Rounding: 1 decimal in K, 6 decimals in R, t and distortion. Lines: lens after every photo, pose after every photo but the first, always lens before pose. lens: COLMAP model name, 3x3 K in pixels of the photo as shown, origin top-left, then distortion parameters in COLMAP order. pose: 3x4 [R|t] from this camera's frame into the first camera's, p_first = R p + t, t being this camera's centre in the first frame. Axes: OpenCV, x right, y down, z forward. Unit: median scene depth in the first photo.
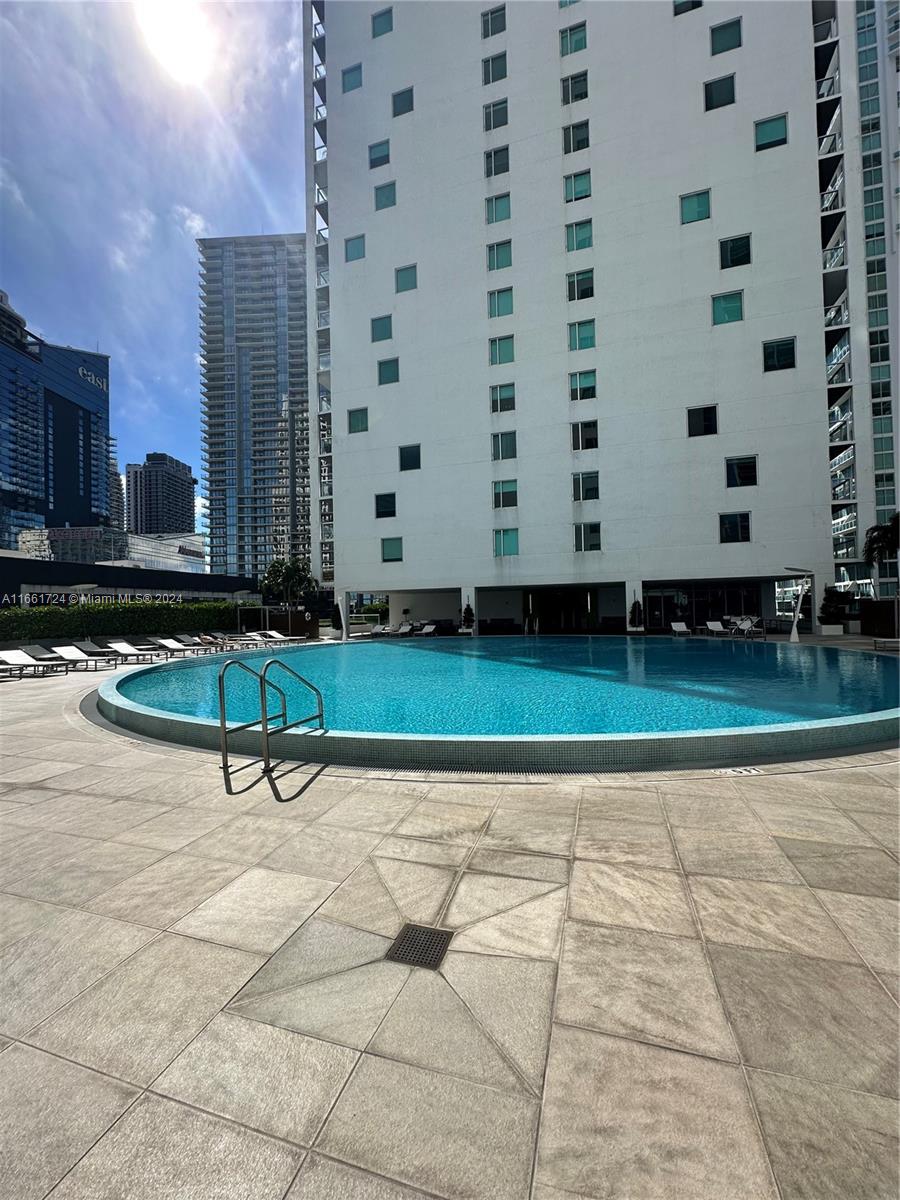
lens RADIAL K [[481.0, 0, 450.2], [0, 481.0, 602.7], [0, 0, 1]] dist [-0.002643, 0.000569]
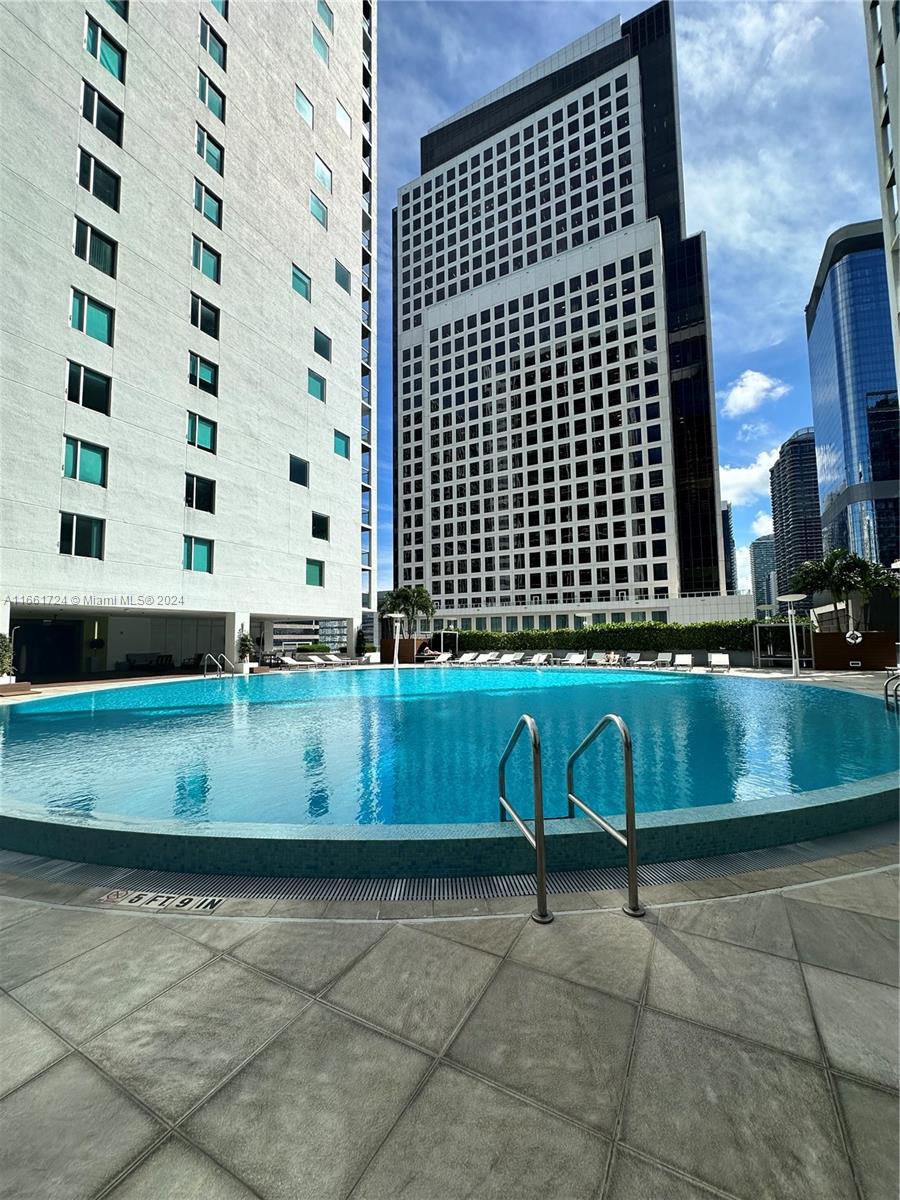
lens RADIAL K [[481.0, 0, 450.2], [0, 481.0, 602.7], [0, 0, 1]] dist [-0.002643, 0.000569]
pose [[0.187205, 0.088514, 0.978325, -0.458728], [-0.000860, 0.995947, -0.089943, 0.016544], [-0.982321, 0.015997, 0.186522, 0.475033]]
